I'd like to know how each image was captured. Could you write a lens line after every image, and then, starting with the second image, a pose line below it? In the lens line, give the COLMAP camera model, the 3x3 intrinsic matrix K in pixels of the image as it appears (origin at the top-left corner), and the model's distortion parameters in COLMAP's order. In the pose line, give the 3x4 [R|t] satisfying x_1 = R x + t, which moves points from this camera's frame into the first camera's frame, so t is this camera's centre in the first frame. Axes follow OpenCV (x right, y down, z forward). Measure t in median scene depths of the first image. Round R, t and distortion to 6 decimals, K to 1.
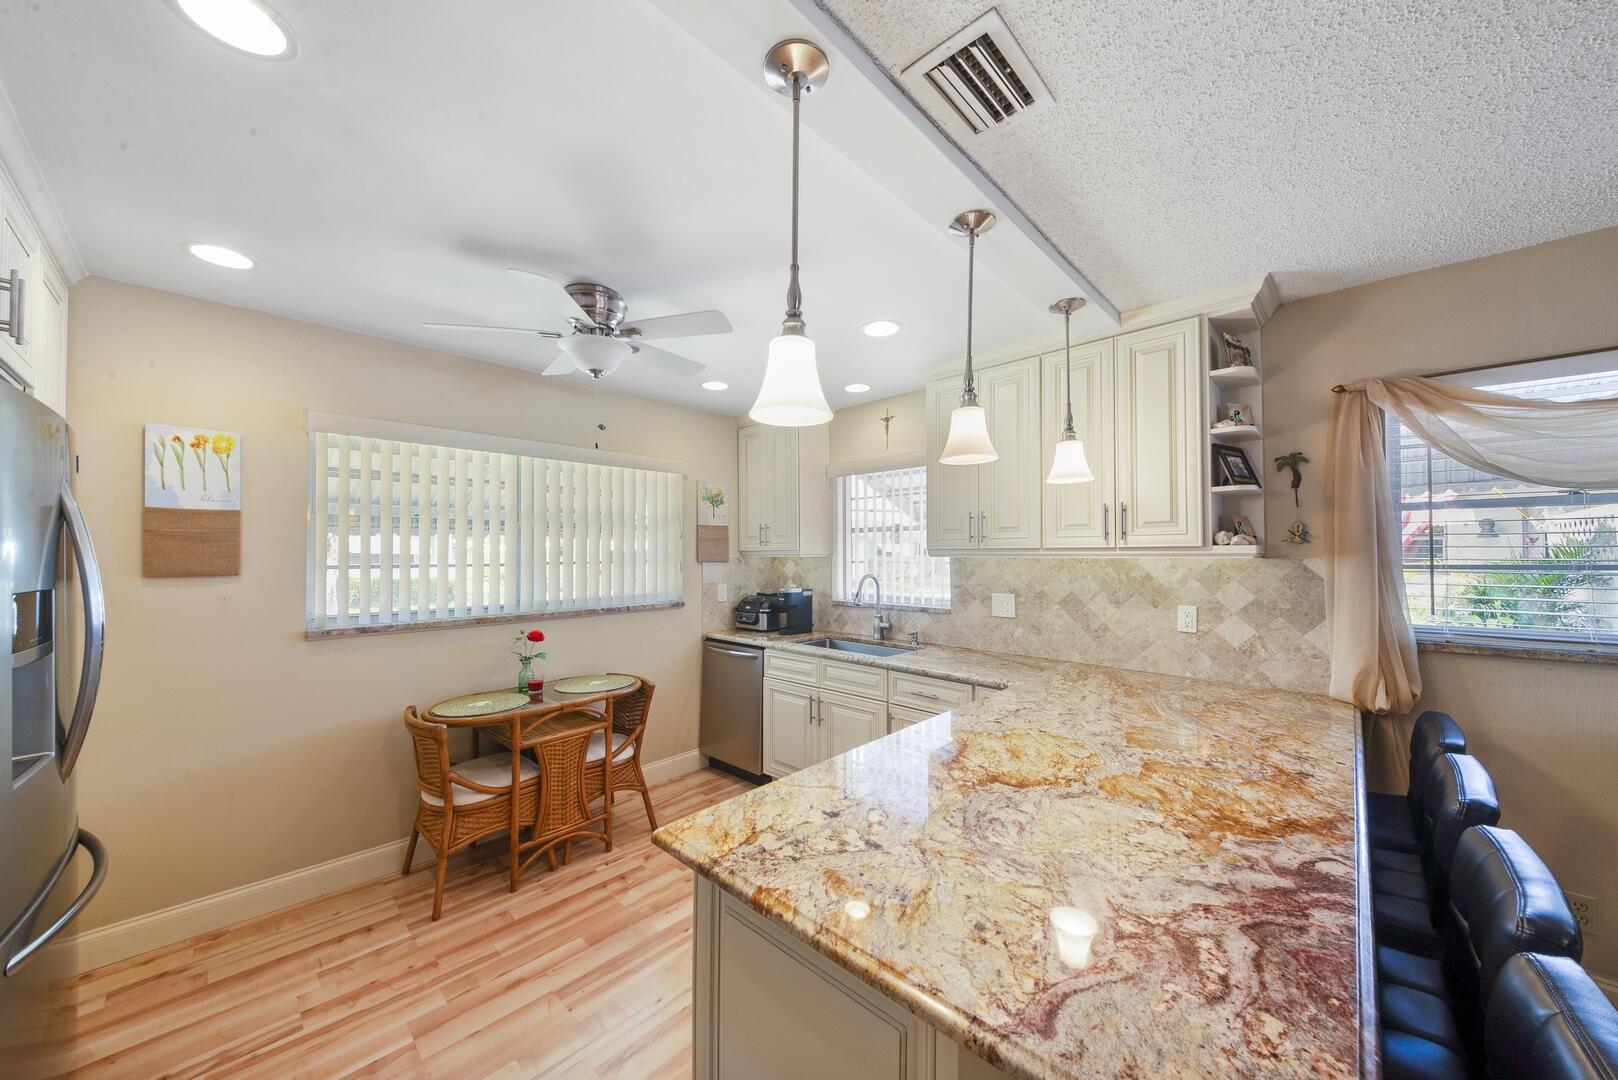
lens RADIAL K [[568.2, 0, 812.2], [0, 568.2, 544.6], [0, 0, 1]] dist [0.004292, -0.005578]
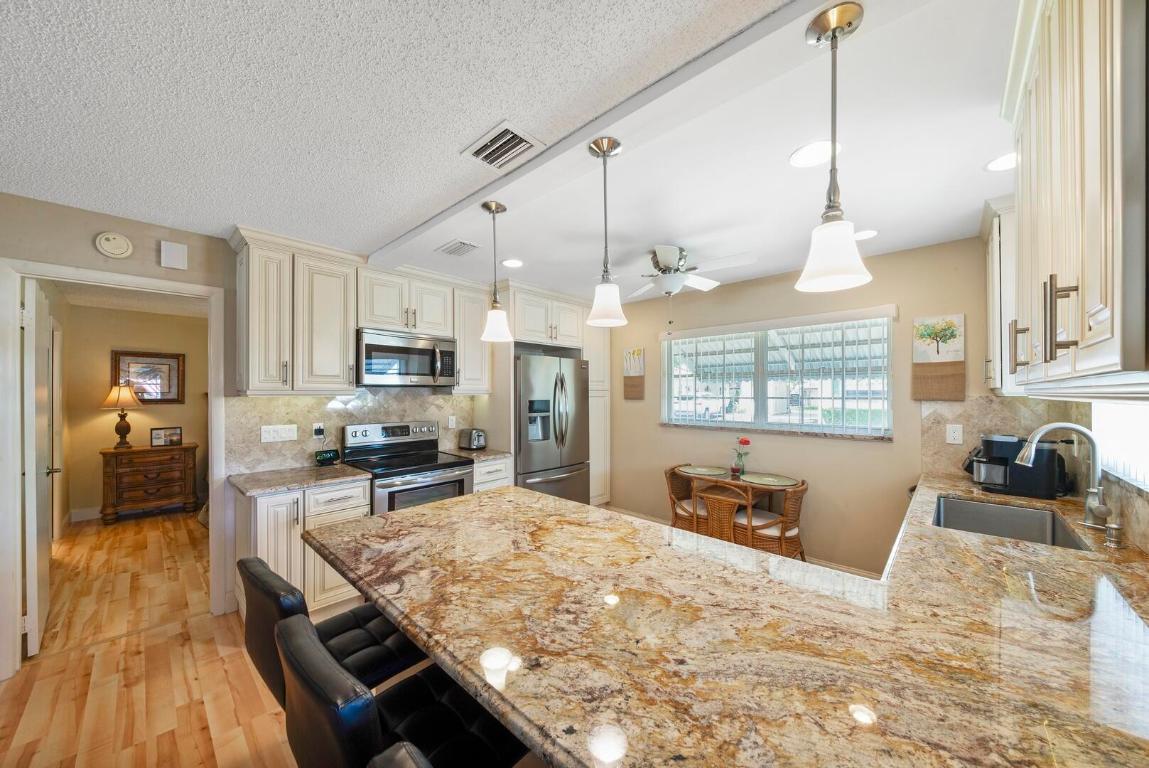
lens RADIAL K [[403.5, 0, 567.6], [0, 403.5, 390.3], [0, 0, 1]] dist [0.004292, -0.005578]
pose [[-0.006675, -0.002324, -0.999975, 1.000442], [0.014772, 0.999888, -0.002422, 0.011541], [0.999869, -0.014788, -0.006640, 0.733392]]
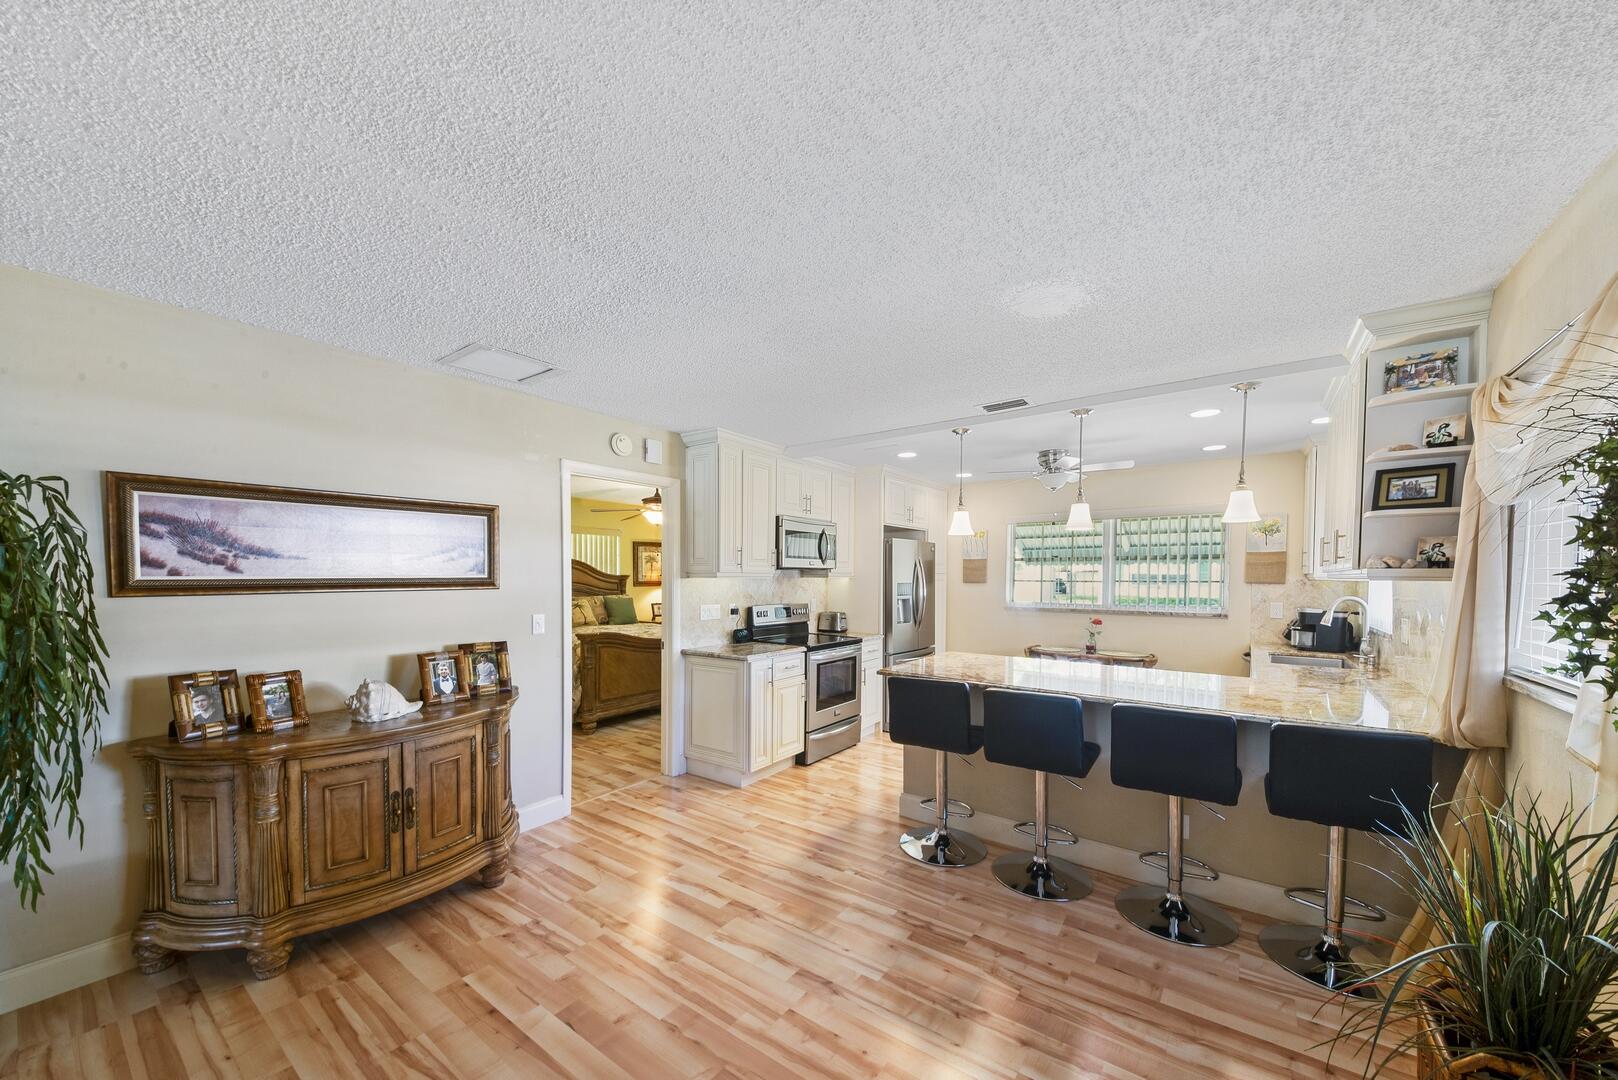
lens RADIAL K [[588.5, 0, 808.1], [0, 588.5, 595.1], [0, 0, 1]] dist [0.005076, -0.000777]
pose [[0.115590, 0.036271, -0.992635, 1.824274], [0.010524, 0.999232, 0.037738, -0.002891], [0.993241, -0.014809, 0.115120, -0.169052]]
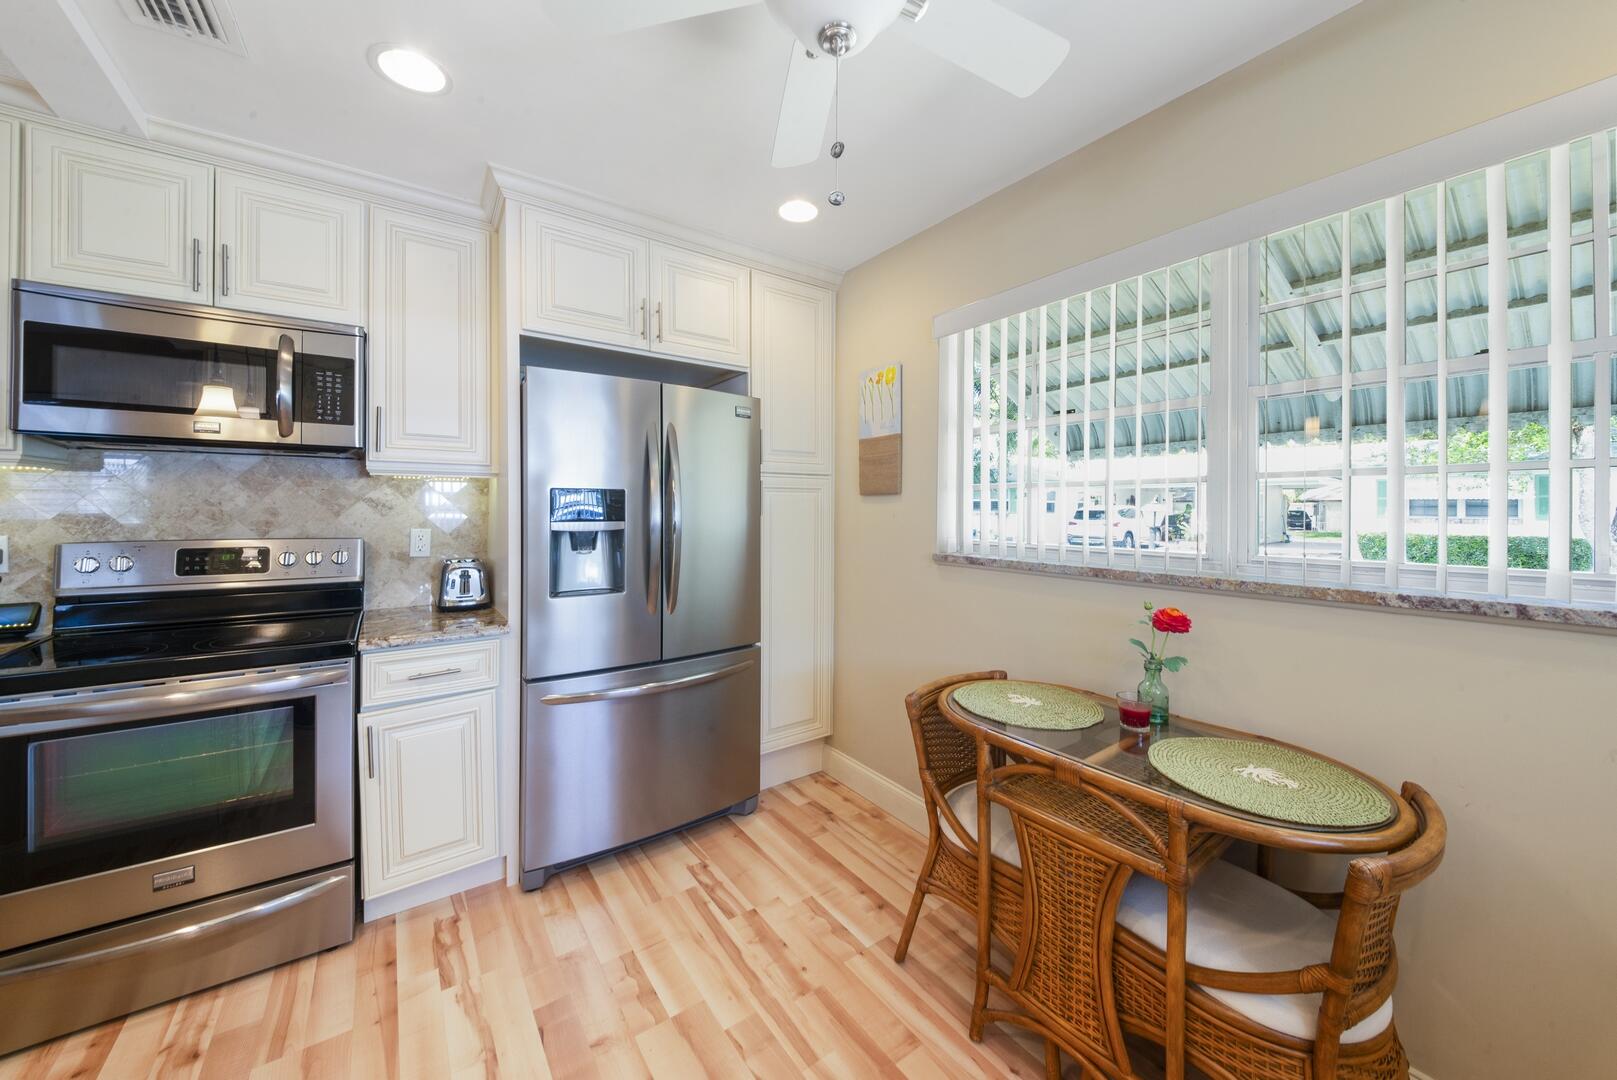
lens RADIAL K [[567.8, 0, 816.1], [0, 567.8, 505.7], [0, 0, 1]] dist [0.004292, -0.005578]
pose [[-0.188608, -0.001797, -0.982051, 0.083411], [0.010841, 0.999934, -0.003912, 0.087577], [0.981993, -0.011385, -0.188576, 1.163816]]
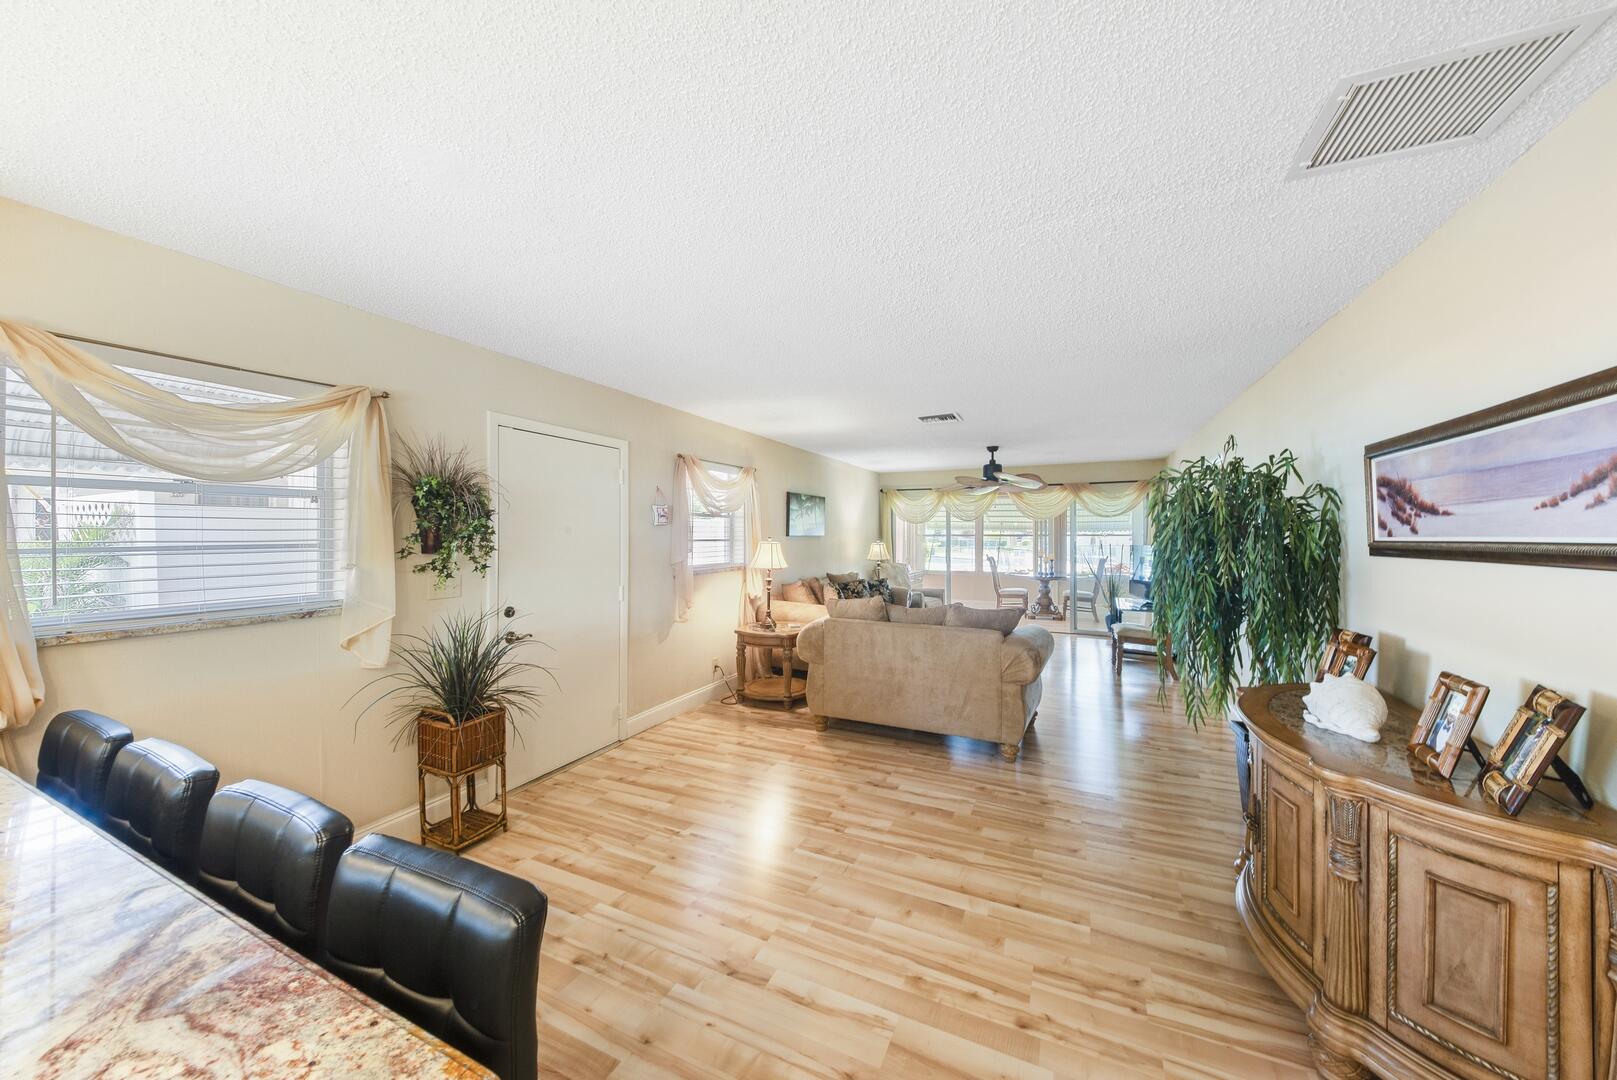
lens RADIAL K [[567.8, 0, 808.2], [0, 567.8, 529.1], [0, 0, 1]] dist [0.004292, -0.005578]
pose [[-0.308025, 0.008322, 0.951342, -0.103639], [-0.012374, 0.999842, -0.012752, 0.002446], [-0.951298, -0.015700, -0.307874, 0.153971]]
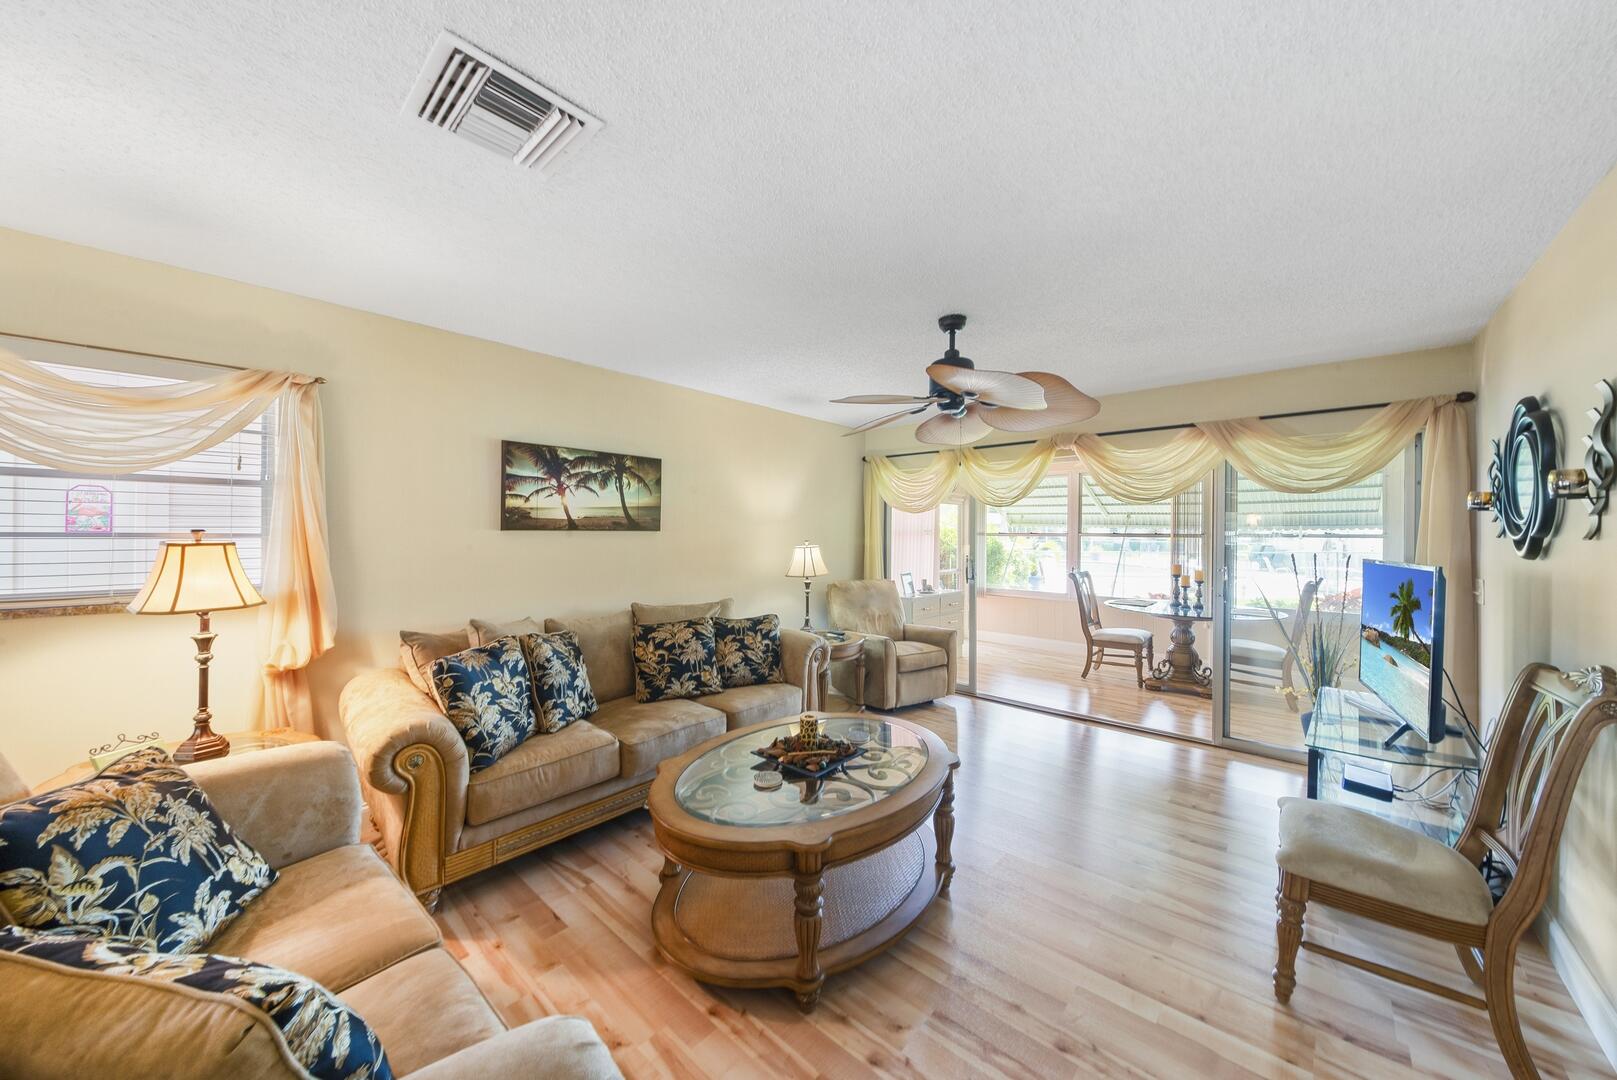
lens RADIAL K [[567.8, 0, 803.3], [0, 567.8, 538.3], [0, 0, 1]] dist [0.004292, -0.005578]
pose [[-0.017096, -0.007424, 0.999826, 1.320982], [-0.021010, 0.999754, 0.007064, -0.002302], [-0.999633, -0.020885, -0.017248, -1.486089]]
